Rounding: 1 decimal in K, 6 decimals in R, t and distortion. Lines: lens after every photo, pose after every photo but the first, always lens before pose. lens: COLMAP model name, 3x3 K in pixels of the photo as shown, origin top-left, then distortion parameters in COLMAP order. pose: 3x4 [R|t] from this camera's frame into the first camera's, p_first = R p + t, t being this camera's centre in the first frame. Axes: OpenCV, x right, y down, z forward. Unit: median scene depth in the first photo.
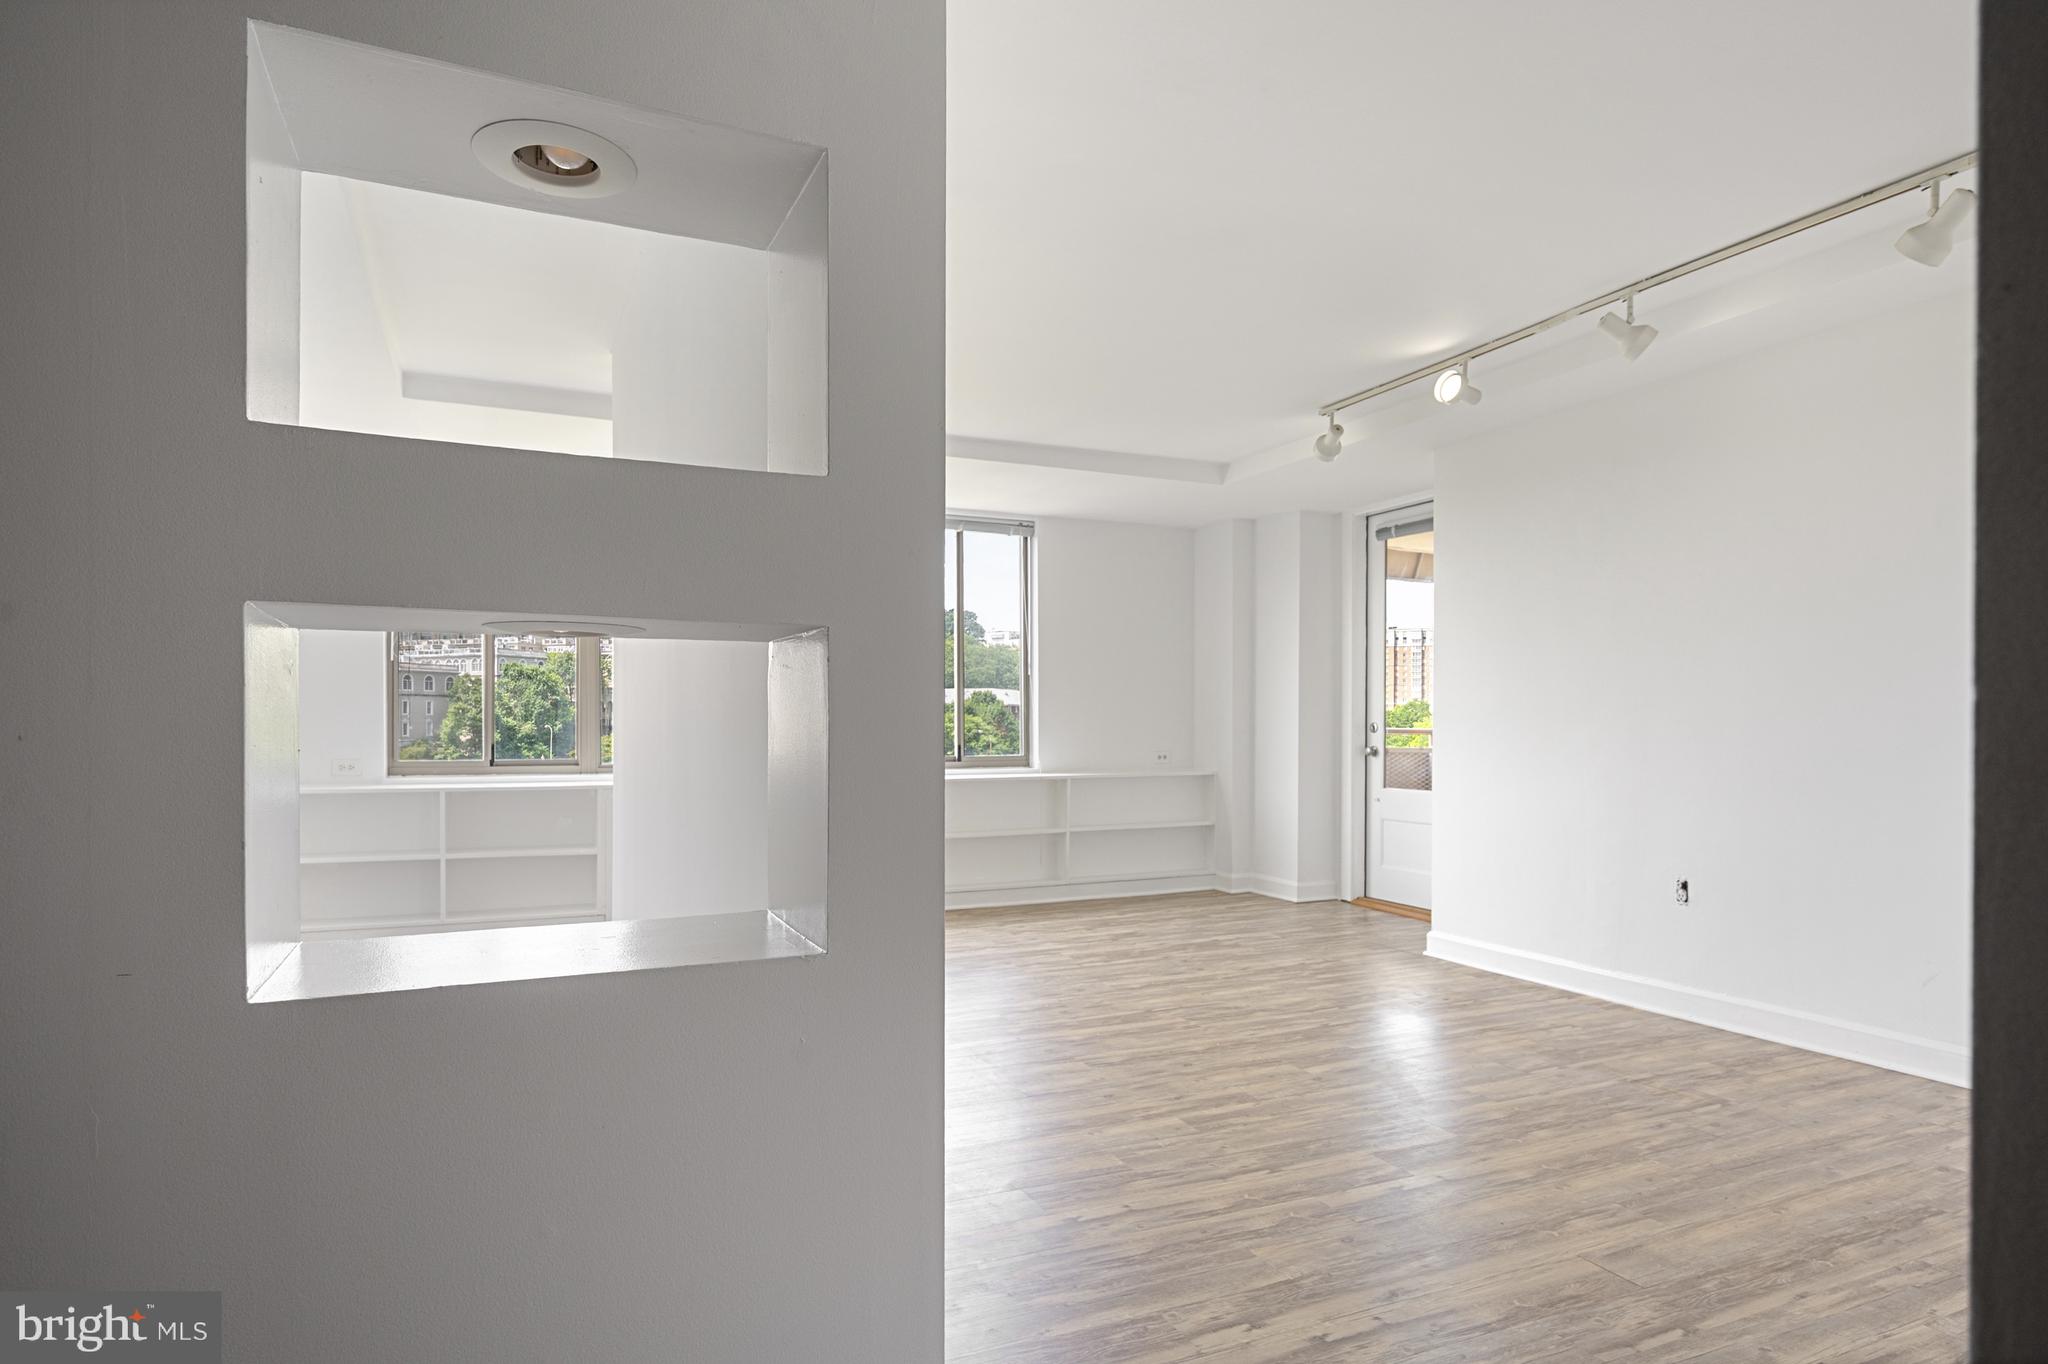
lens RADIAL K [[1120.3, 0, 1003.3], [0, 1120.3, 735.4], [0, 0, 1]] dist [-0.001881, 0.000061]
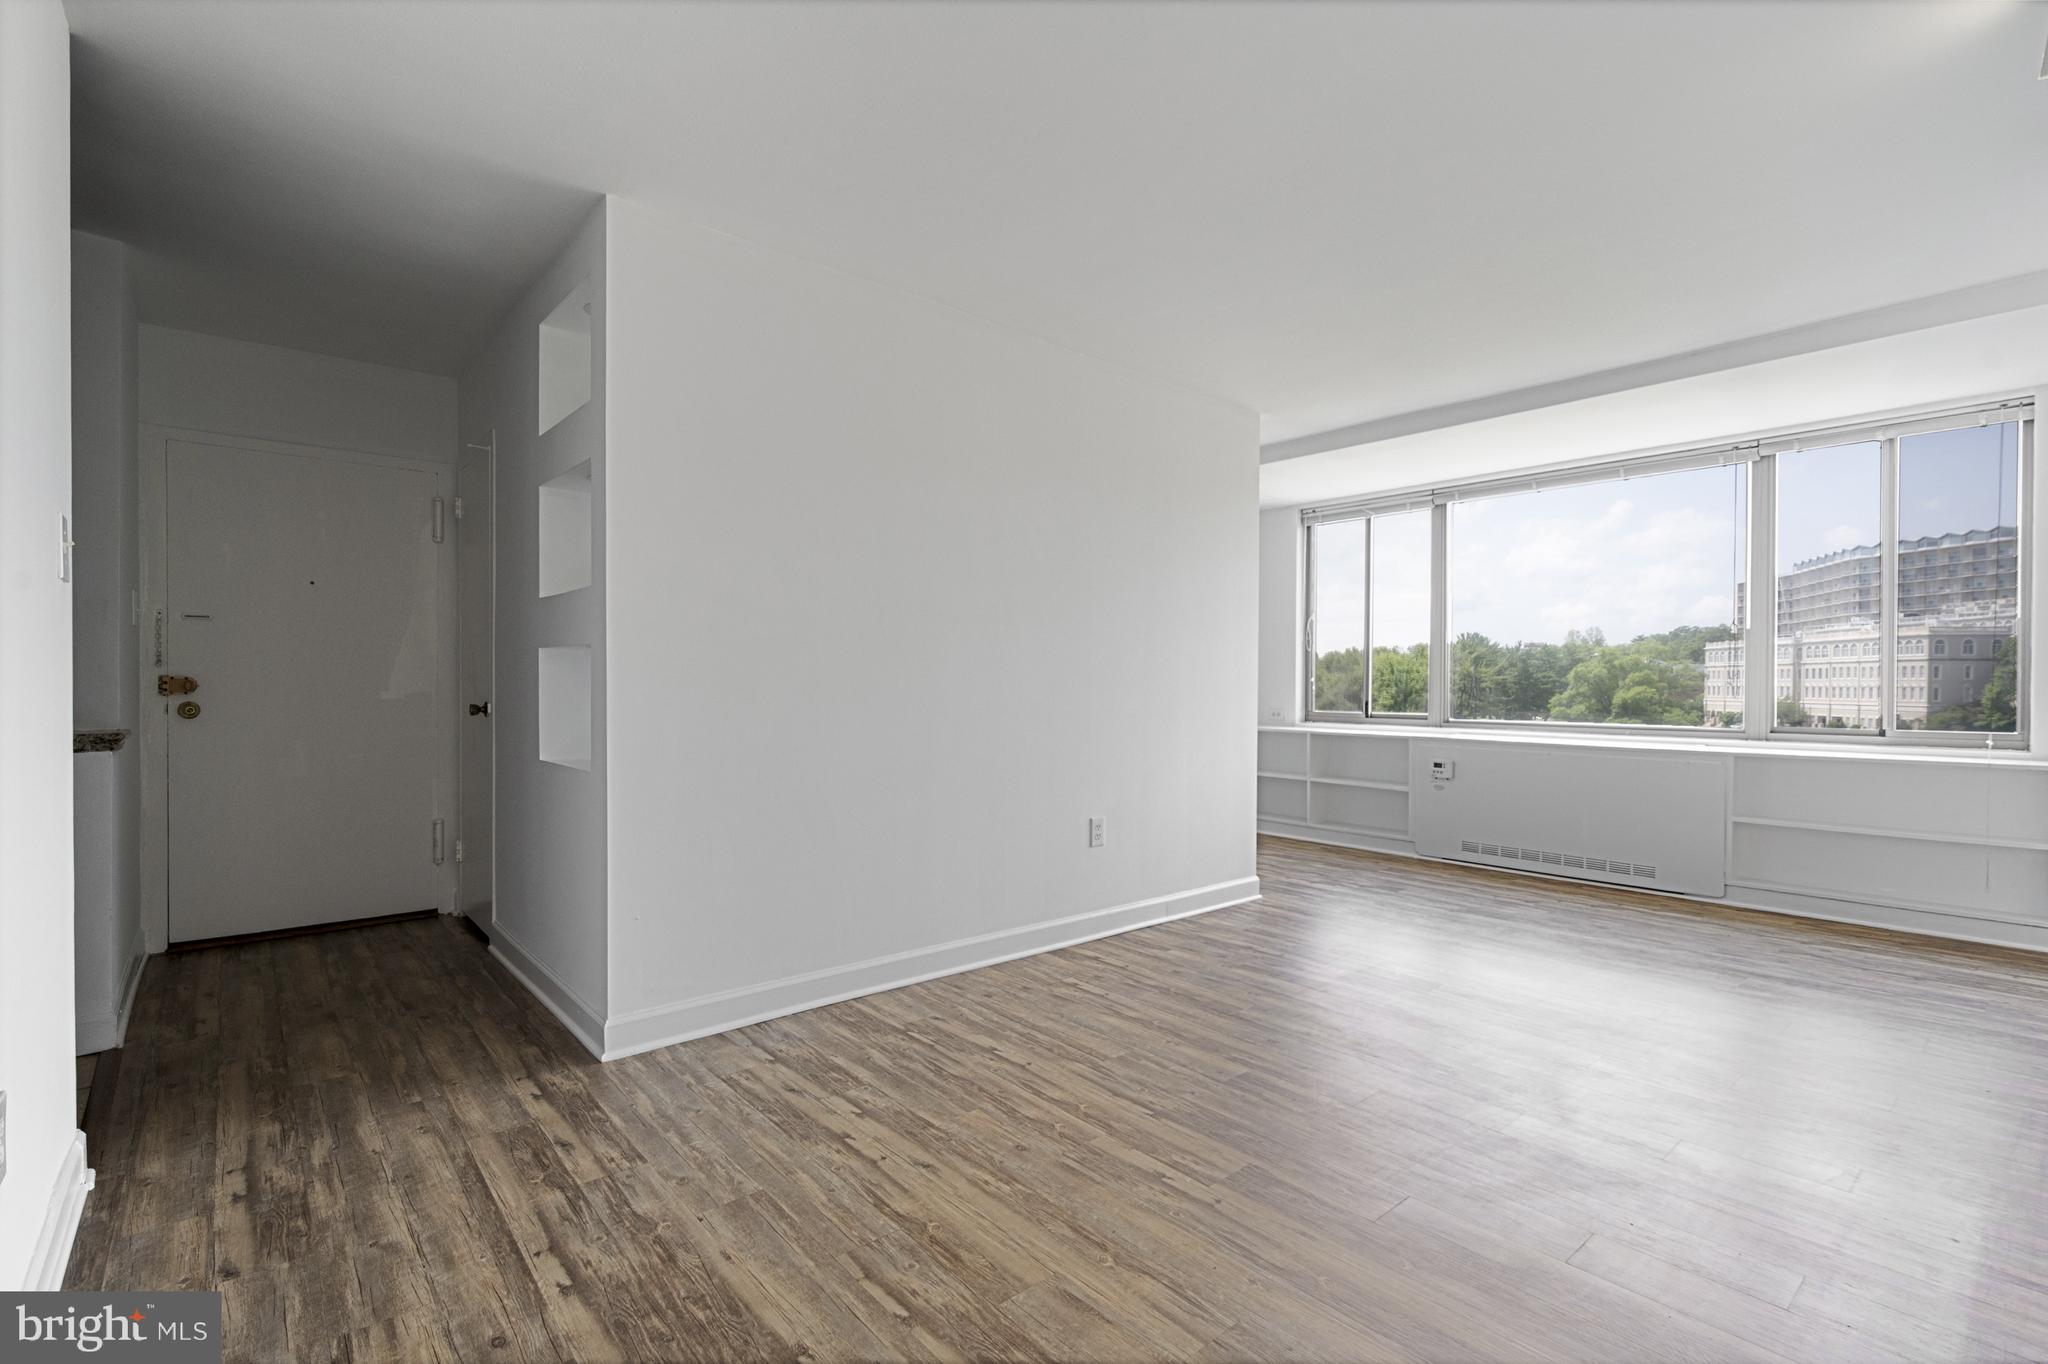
lens RADIAL K [[936.9, 0, 1027.7], [0, 936.9, 686.7], [0, 0, 1]] dist [-0.001533, 0.000757]
pose [[0.289217, 0.004298, -0.957254, 0.688553], [-0.016119, 0.999870, -0.000381, -0.001852], [0.957128, 0.015540, 0.289249, 0.424412]]
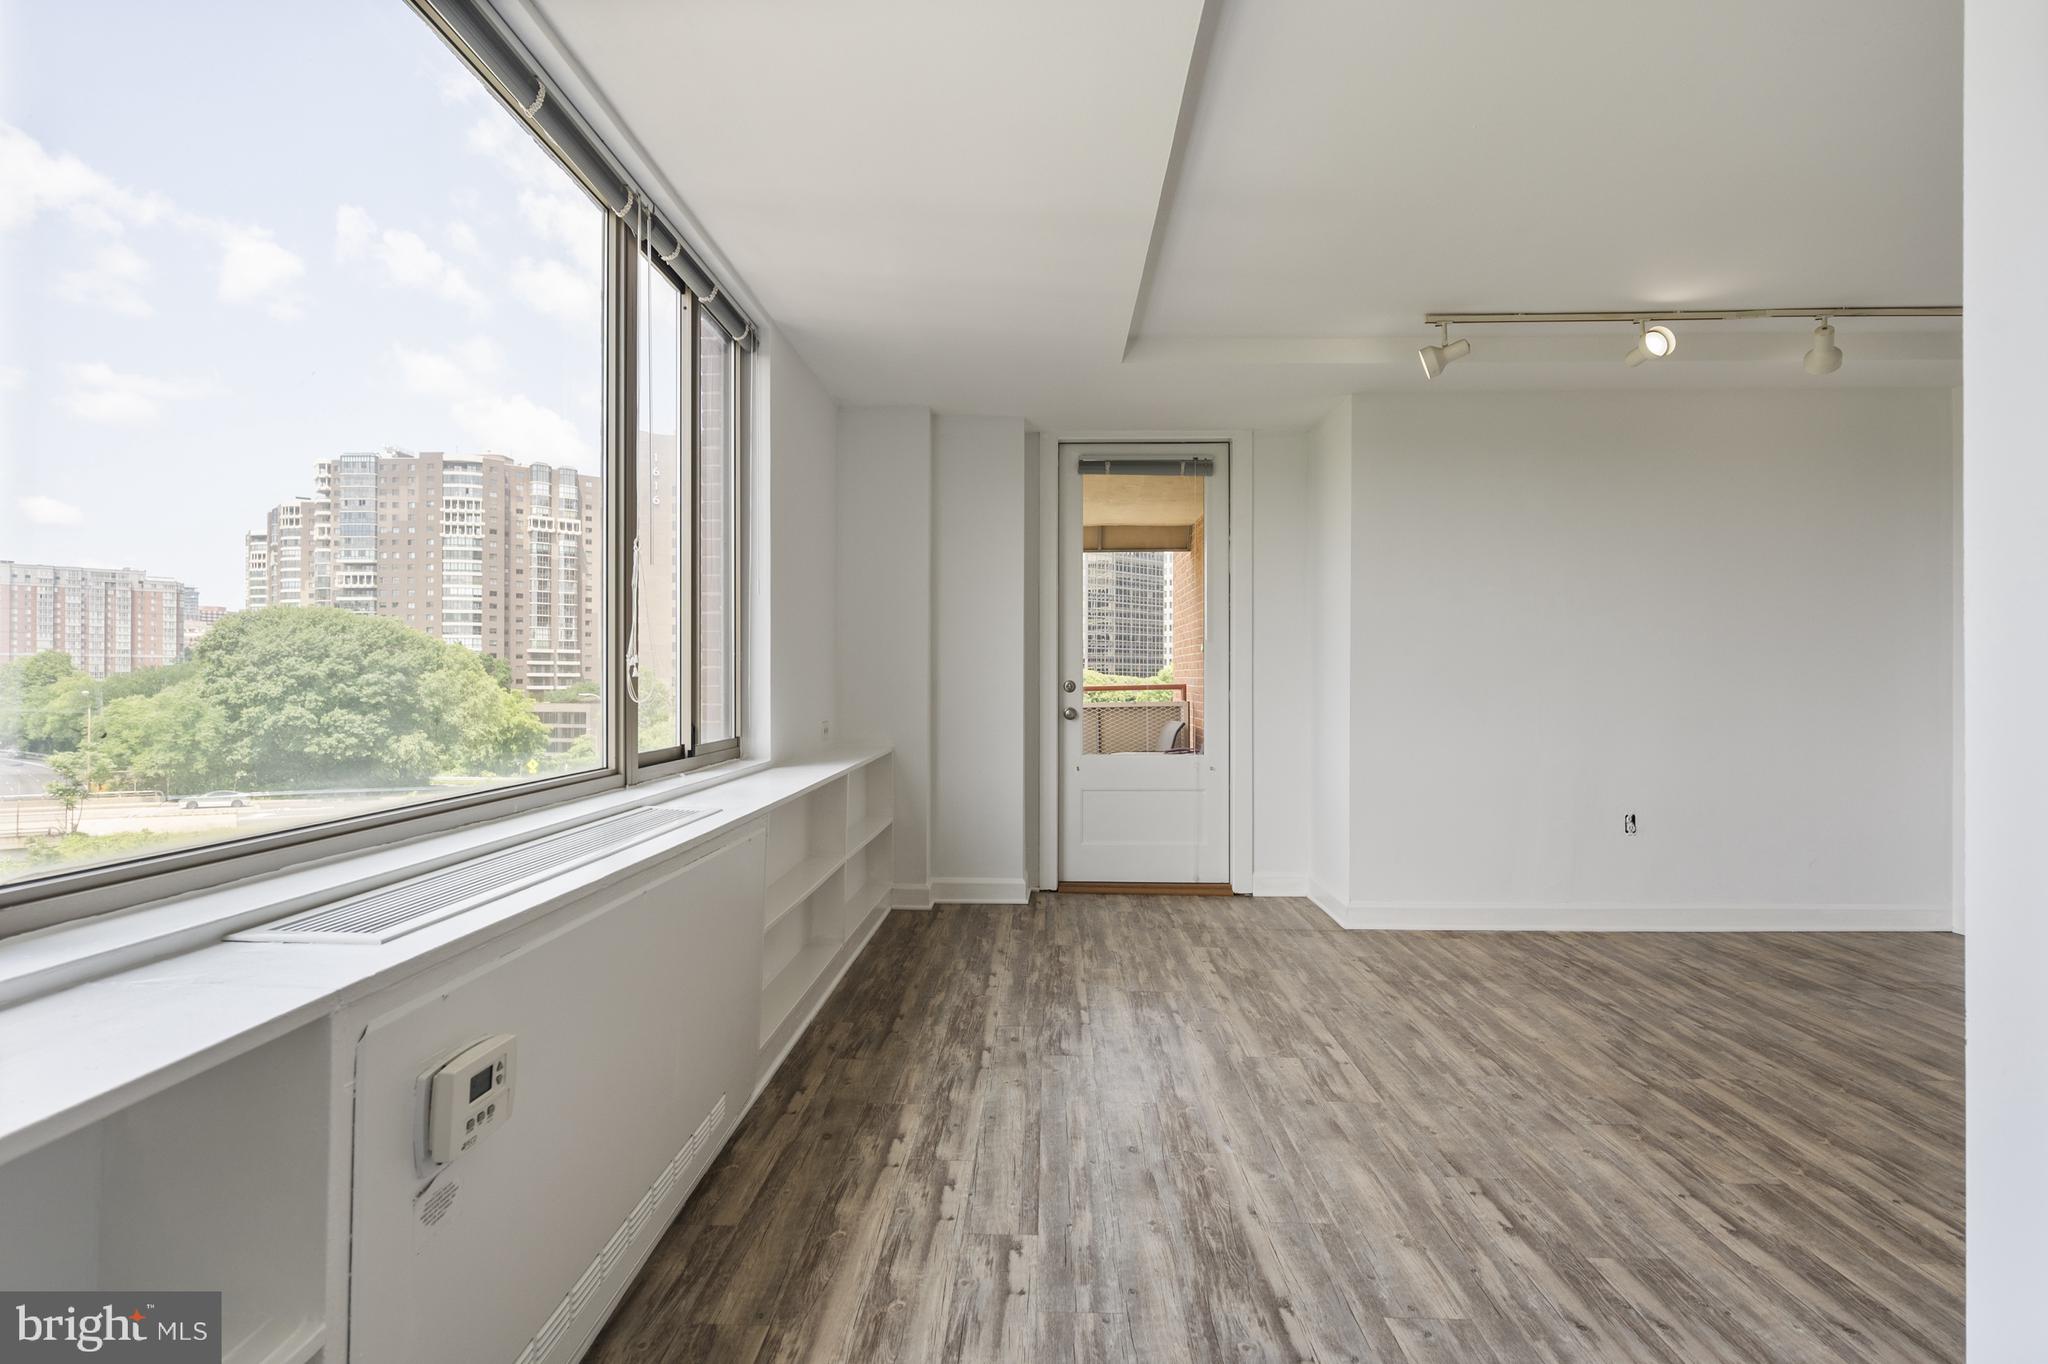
lens RADIAL K [[1014.9, 0, 1022.5], [0, 1014.9, 685.2], [0, 0, 1]] dist [-0.003818, 0.001616]
pose [[0.434200, -0.002822, 0.900812, -0.654162], [0.007258, 0.999974, -0.000366, -0.012827], [-0.900787, 0.006697, 0.434209, 1.129136]]
